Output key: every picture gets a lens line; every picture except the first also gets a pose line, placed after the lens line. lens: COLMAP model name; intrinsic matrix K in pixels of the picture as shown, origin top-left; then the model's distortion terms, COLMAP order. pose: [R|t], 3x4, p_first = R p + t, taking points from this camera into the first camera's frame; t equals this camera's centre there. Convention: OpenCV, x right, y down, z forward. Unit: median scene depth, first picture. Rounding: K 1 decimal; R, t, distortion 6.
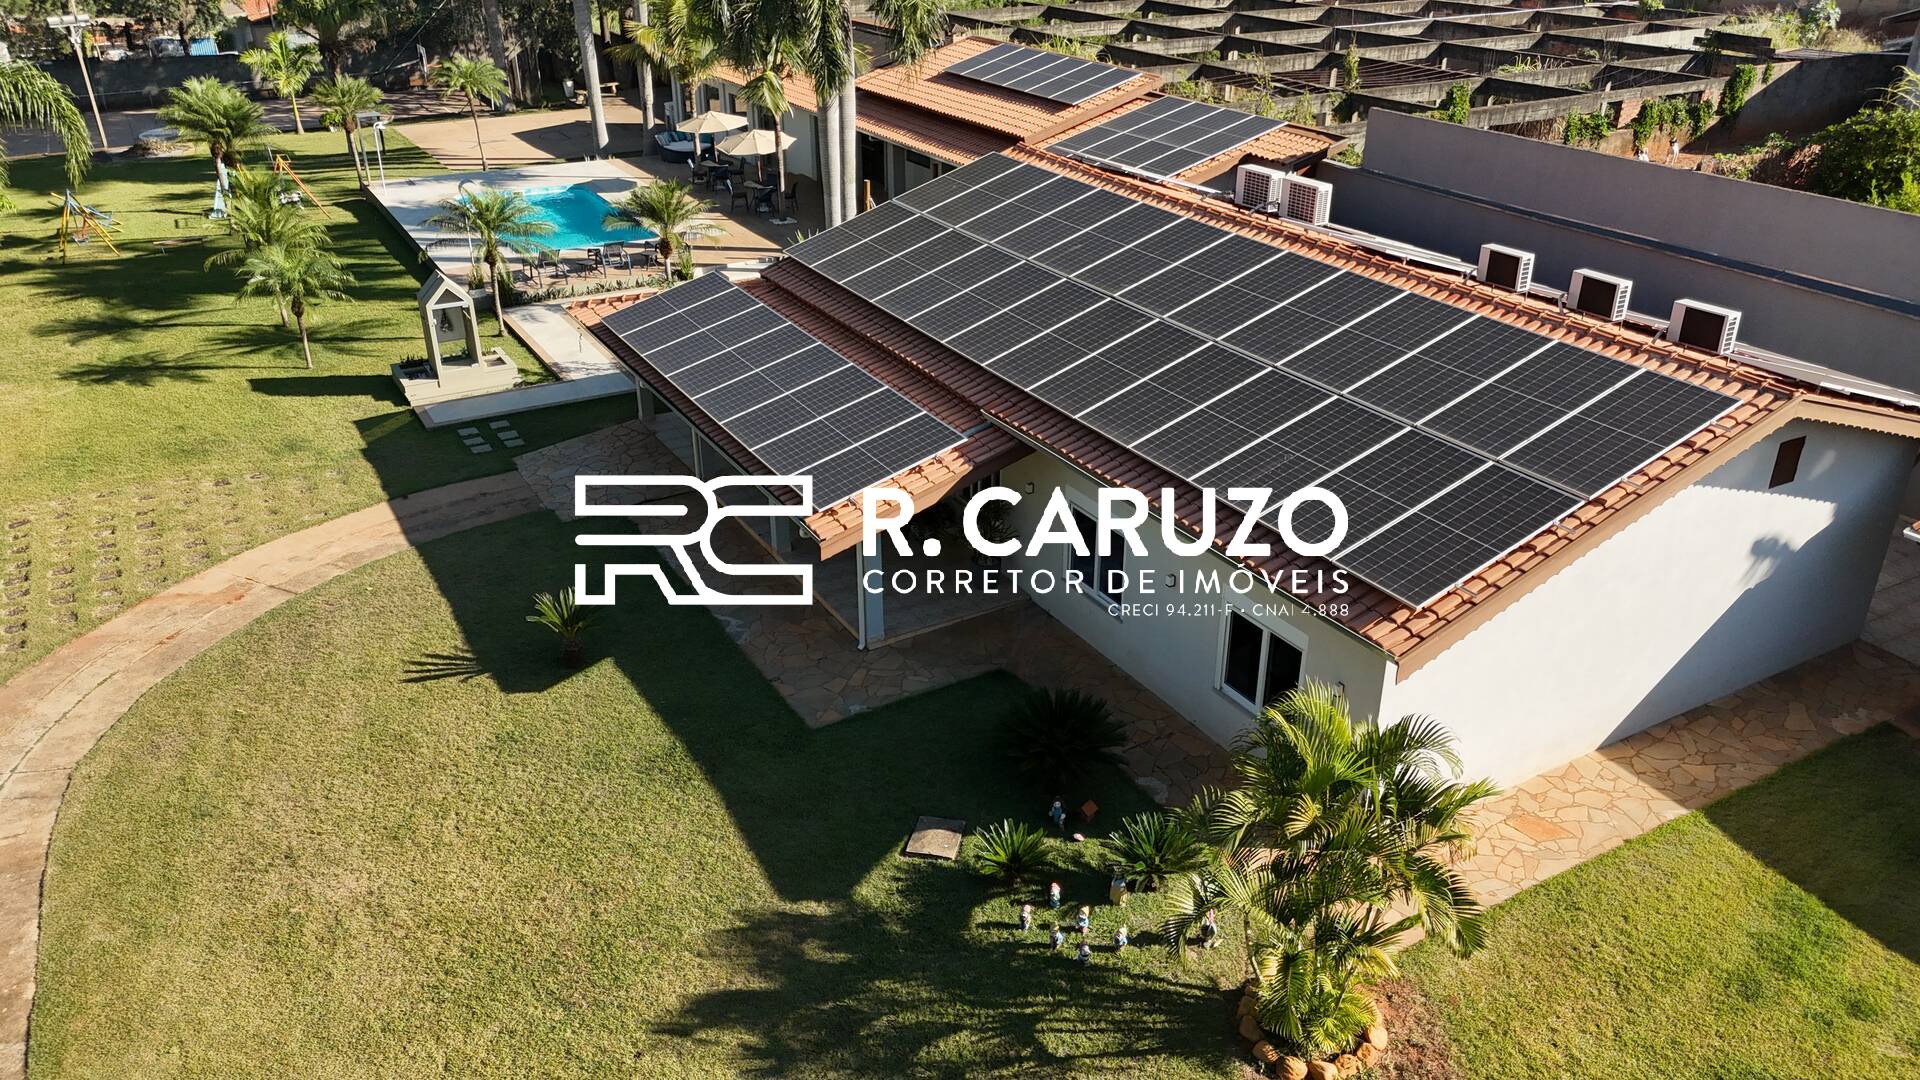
lens RADIAL K [[1422.9, 0, 971.3], [0, 1422.9, 542.5], [0, 0, 1]] dist [0.064363, -0.058448]
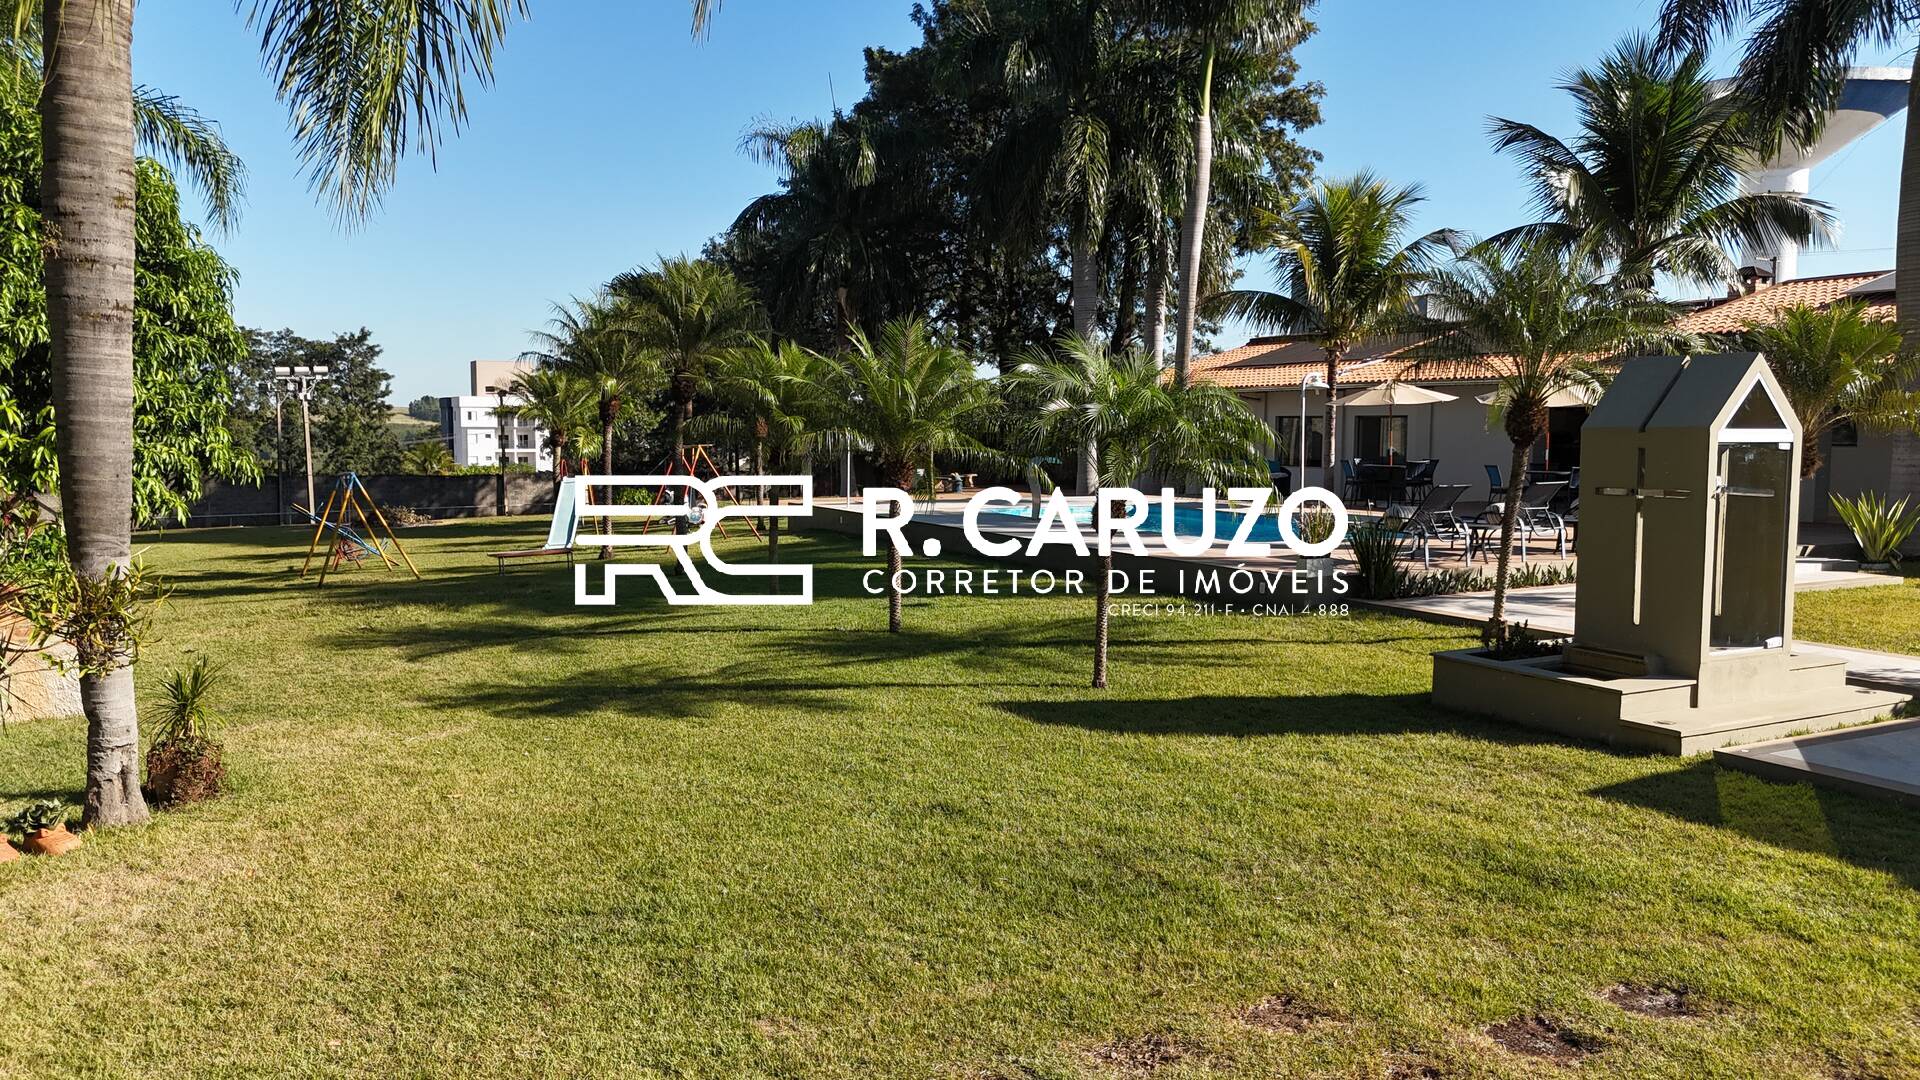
lens RADIAL K [[1422.9, 0, 971.3], [0, 1422.9, 542.5], [0, 0, 1]] dist [0.064363, -0.058448]
pose [[0.999204, 0.007038, -0.039270, -0.488666], [-0.020443, 0.935592, -0.352492, -0.028732], [0.034260, 0.353014, 0.934991, 0.667845]]
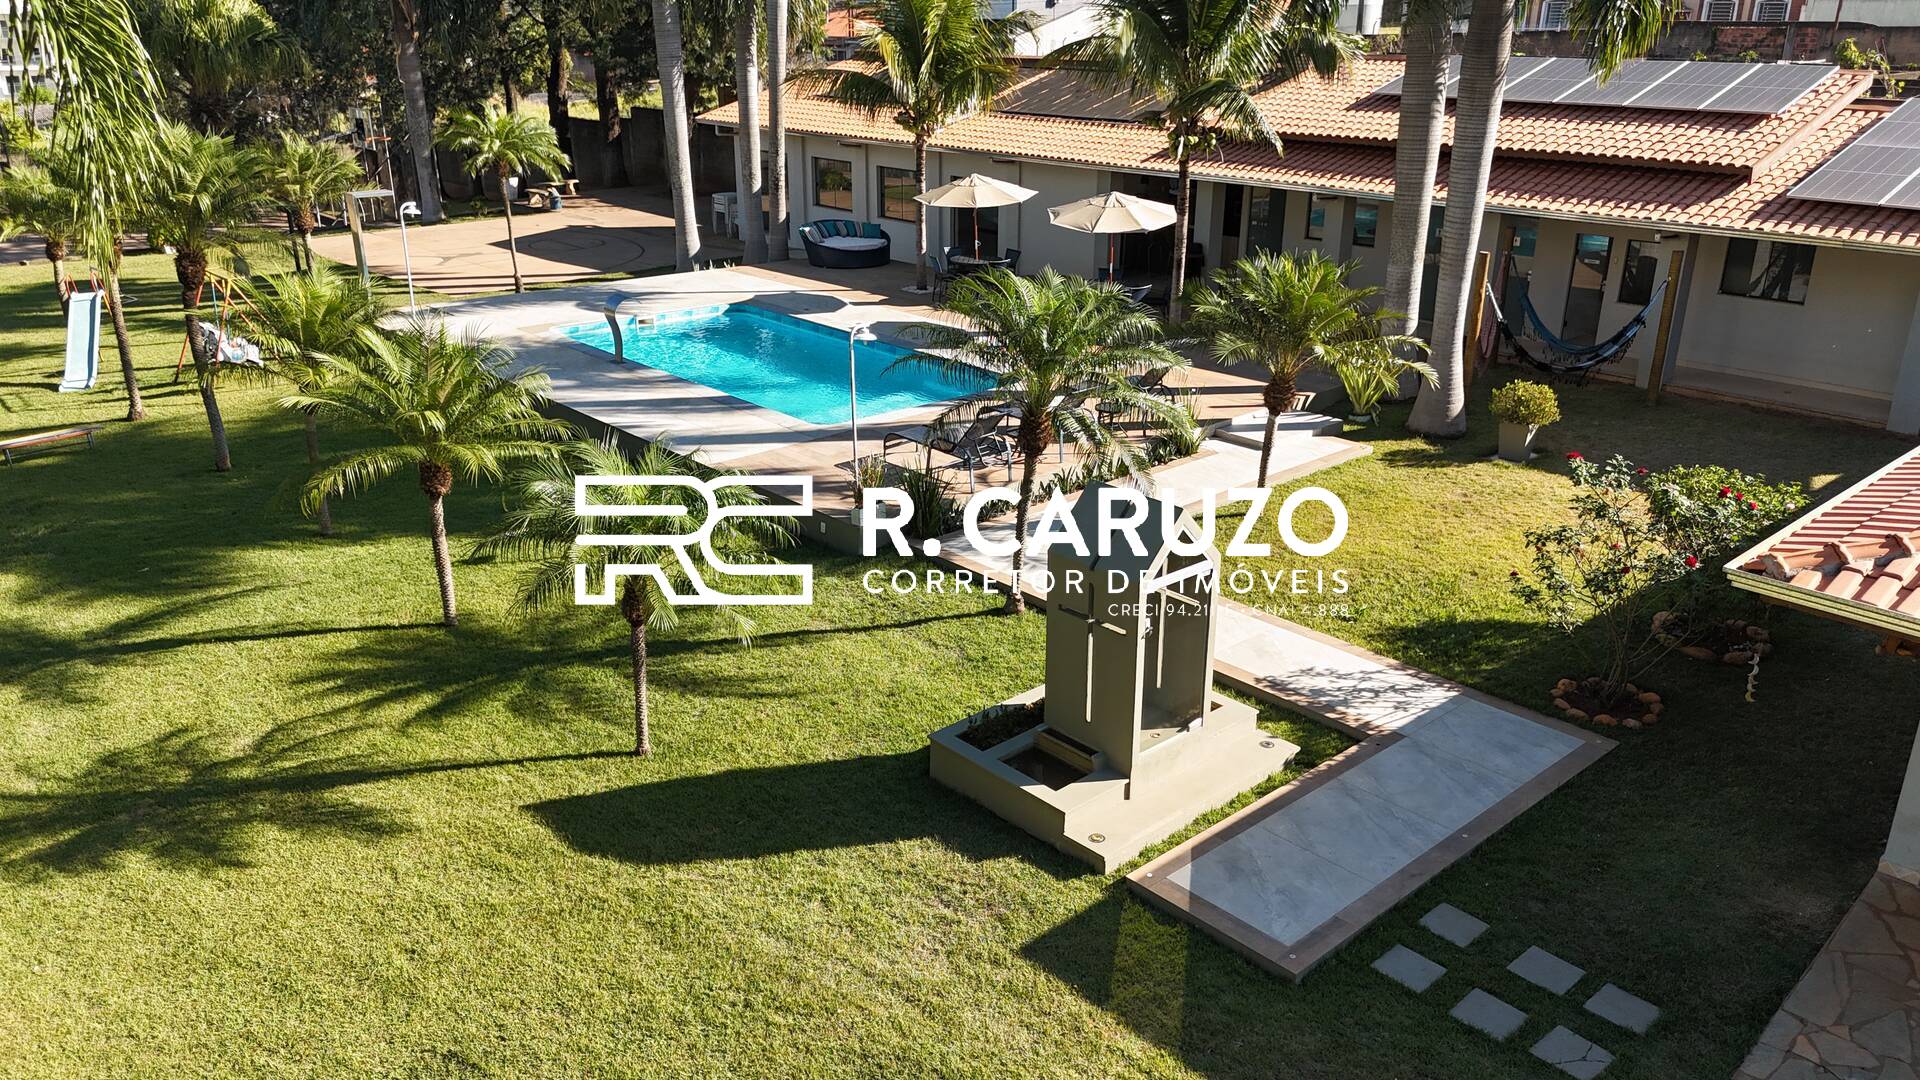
lens RADIAL K [[1422.9, 0, 971.3], [0, 1422.9, 542.5], [0, 0, 1]] dist [0.064363, -0.058448]
pose [[0.979026, -0.068096, 0.192020, -0.453404], [0.085490, 0.992809, -0.083799, -0.138928], [-0.184932, 0.098457, 0.977807, 0.619329]]
